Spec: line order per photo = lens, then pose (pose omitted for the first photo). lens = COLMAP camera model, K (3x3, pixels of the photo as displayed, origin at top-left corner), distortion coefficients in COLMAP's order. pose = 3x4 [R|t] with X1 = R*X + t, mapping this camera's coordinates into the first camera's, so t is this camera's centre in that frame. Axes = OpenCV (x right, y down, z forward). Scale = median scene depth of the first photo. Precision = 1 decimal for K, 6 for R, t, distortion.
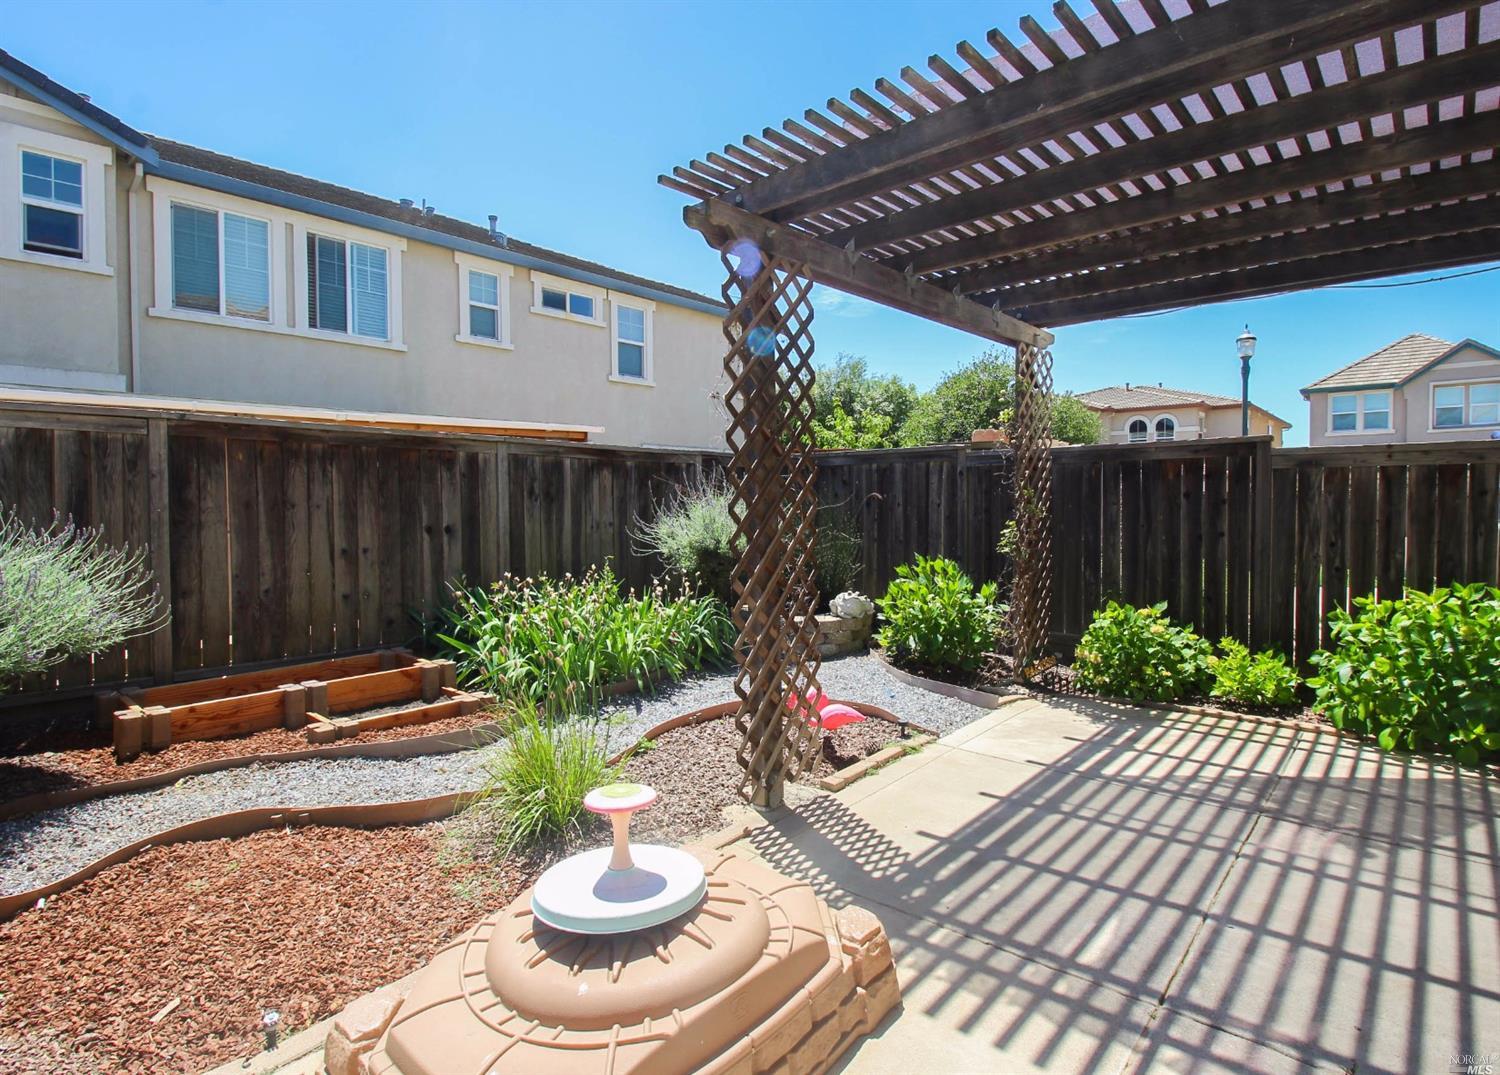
lens RADIAL K [[755.6, 0, 795.2], [0, 755.6, 524.7], [0, 0, 1]] dist [0.002661, -0.014178]
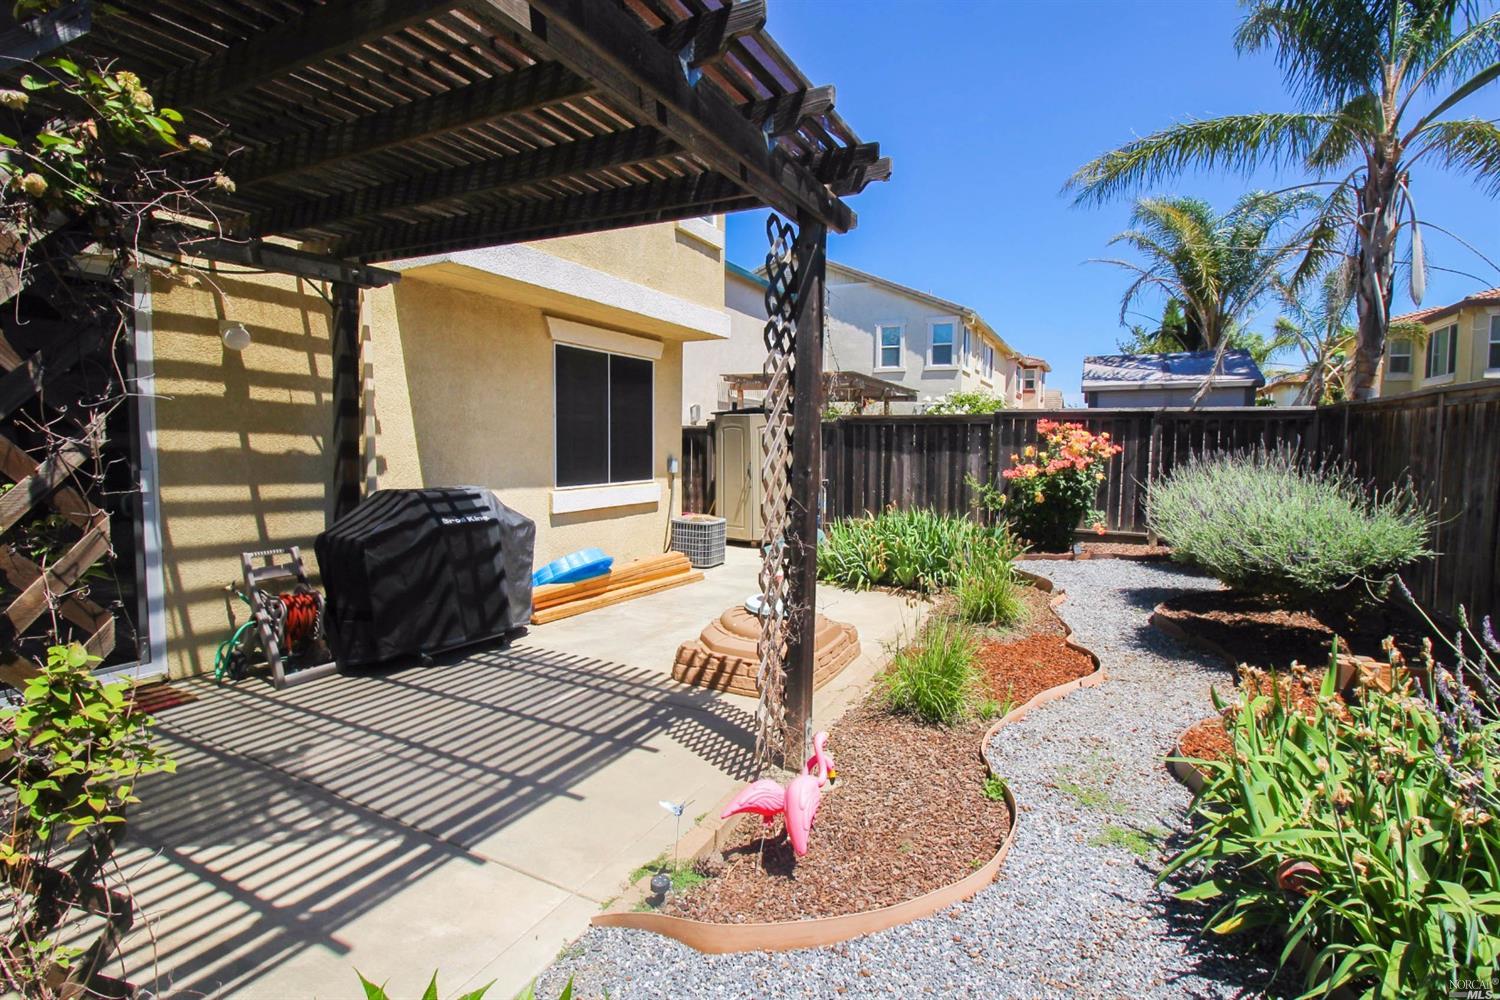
lens RADIAL K [[718.3, 0, 743.5], [0, 718.3, 489.3], [0, 0, 1]] dist [-0.000113, -0.015819]
pose [[-0.974588, 0.009110, -0.223819, 0.159863], [-0.013606, 0.994920, 0.099745, -0.064530], [0.223591, 0.100255, -0.969513, 1.193153]]
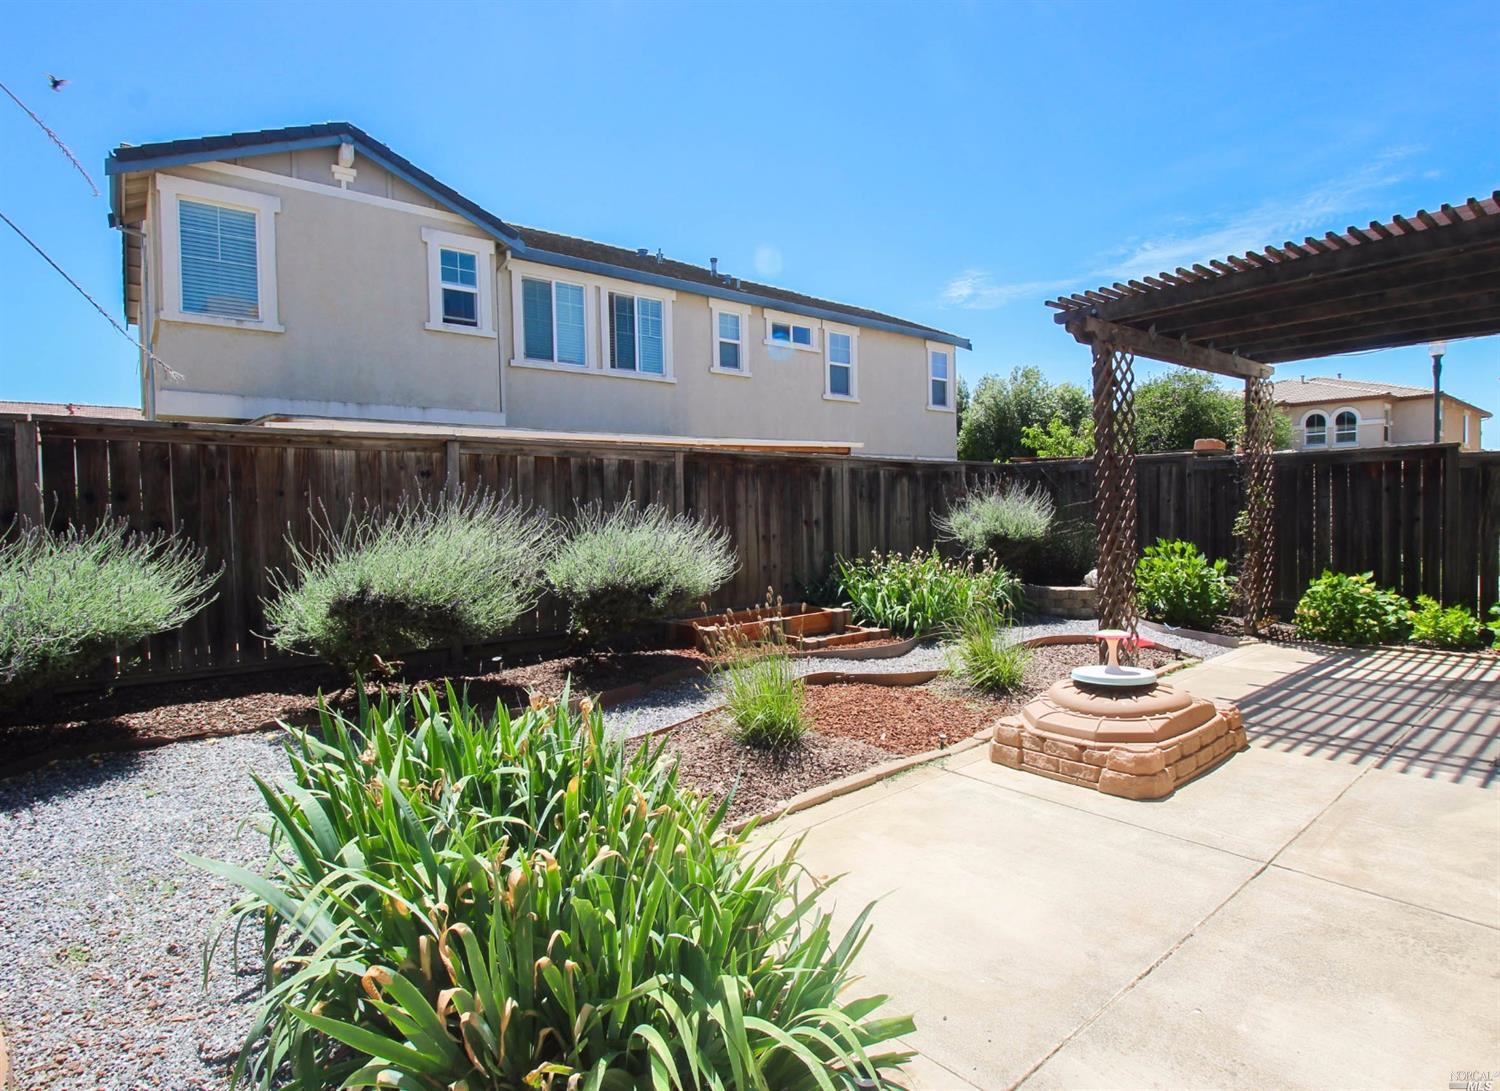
lens RADIAL K [[769.4, 0, 809.6], [0, 769.4, 533.4], [0, 0, 1]] dist [0.007169, -0.018328]
pose [[0.988807, -0.008285, -0.148973, -0.262614], [0.009098, 0.999947, 0.004777, 0.020814], [0.148926, -0.006079, 0.988830, -0.443536]]
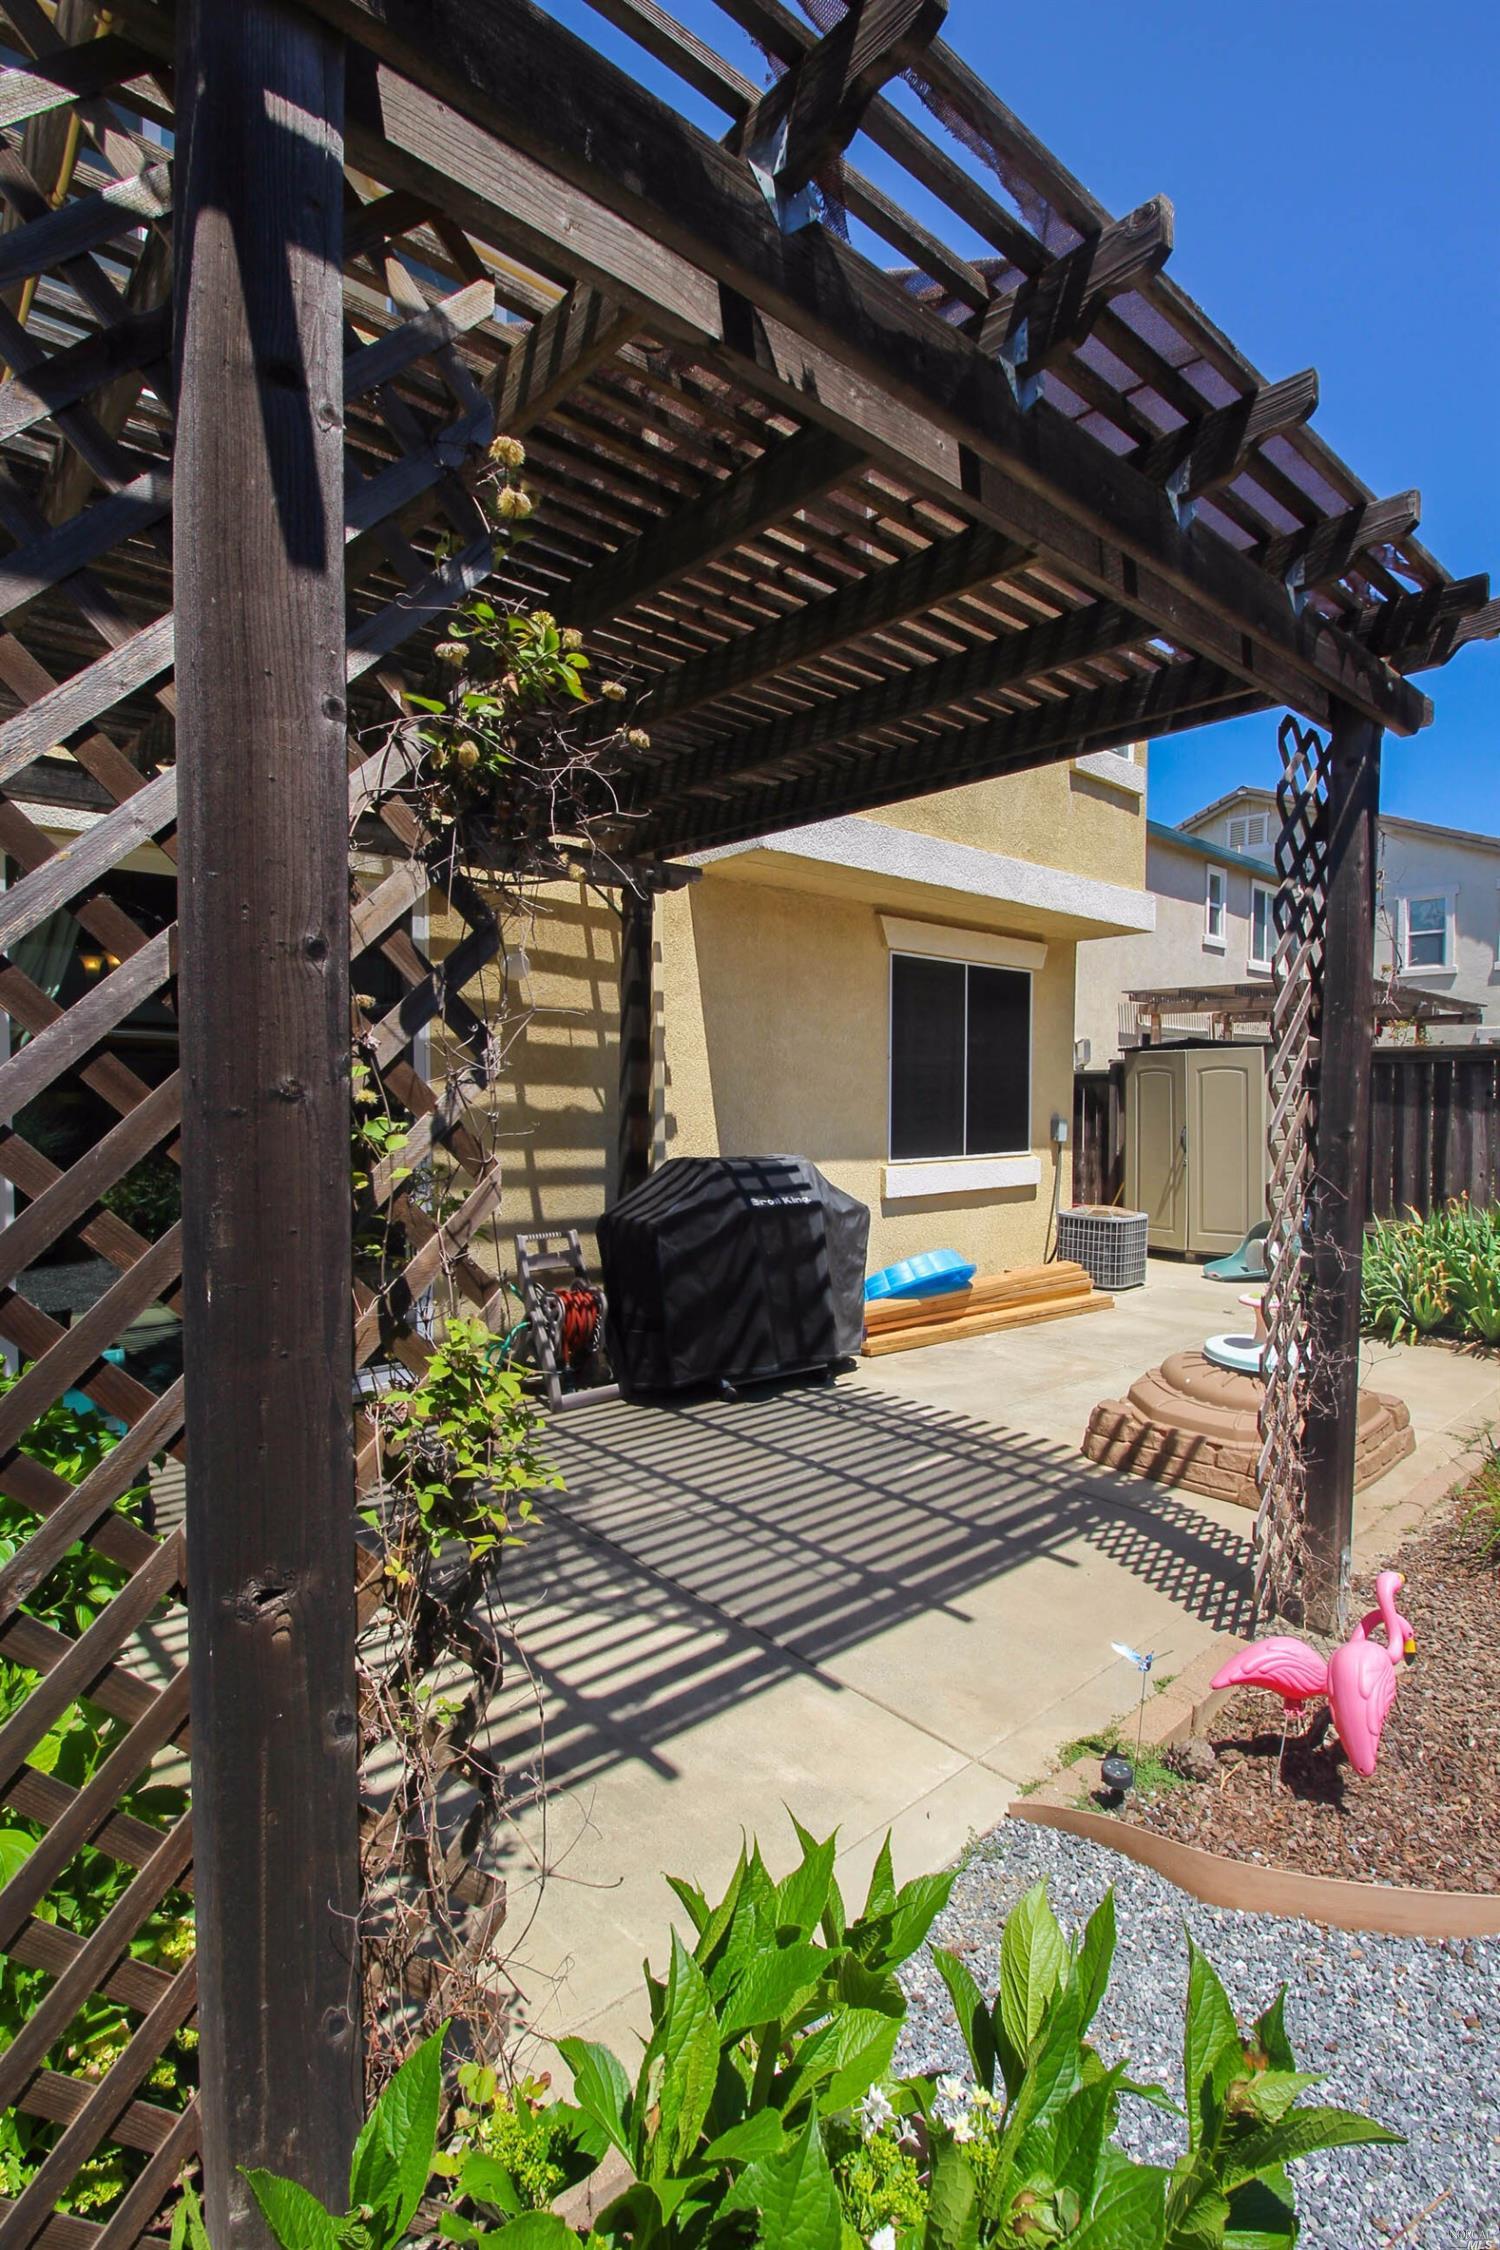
lens RADIAL K [[1056.1, 0, 735.4], [0, 1056.1, 1135.3], [0, 0, 1]] dist [0.001978, -0.016371]
pose [[-0.989645, -0.002806, 0.143510, 0.201423], [0.007120, 0.997619, 0.068603, -0.057271], [-0.143361, 0.068914, -0.987268, 1.189561]]
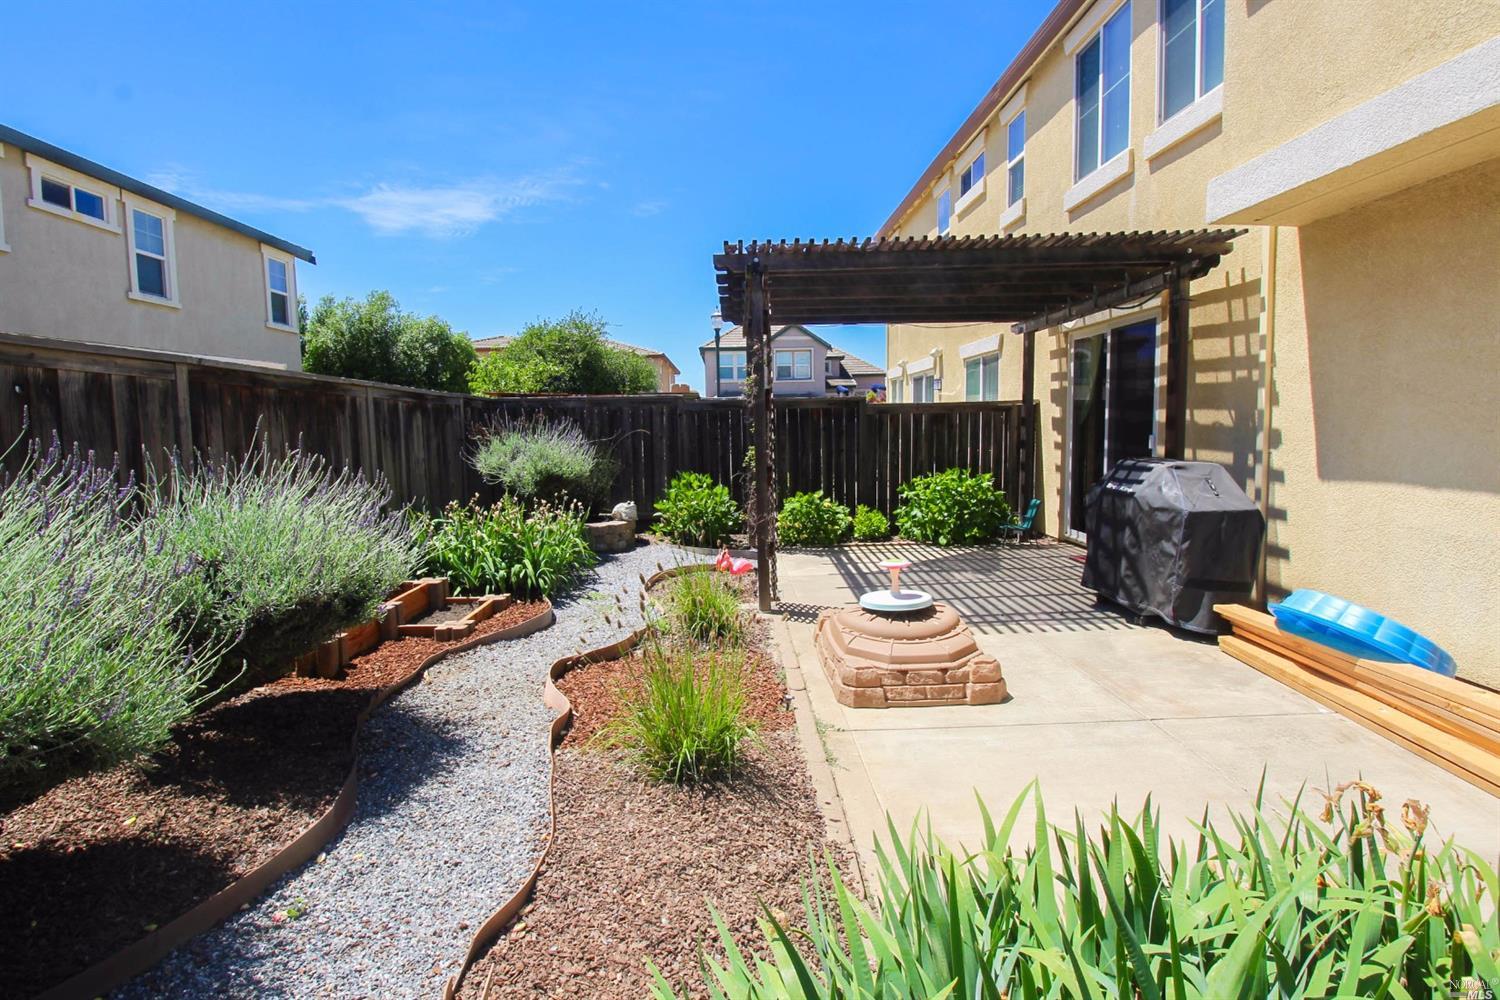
lens RADIAL K [[710.6, 0, 737.4], [0, 710.6, 488.1], [0, 0, 1]] dist [0.002471, -0.014723]
pose [[0.758259, -0.066267, 0.648576, -0.709481], [0.035305, 0.997535, 0.060645, -0.008739], [-0.650996, -0.023087, 0.758730, -0.124849]]
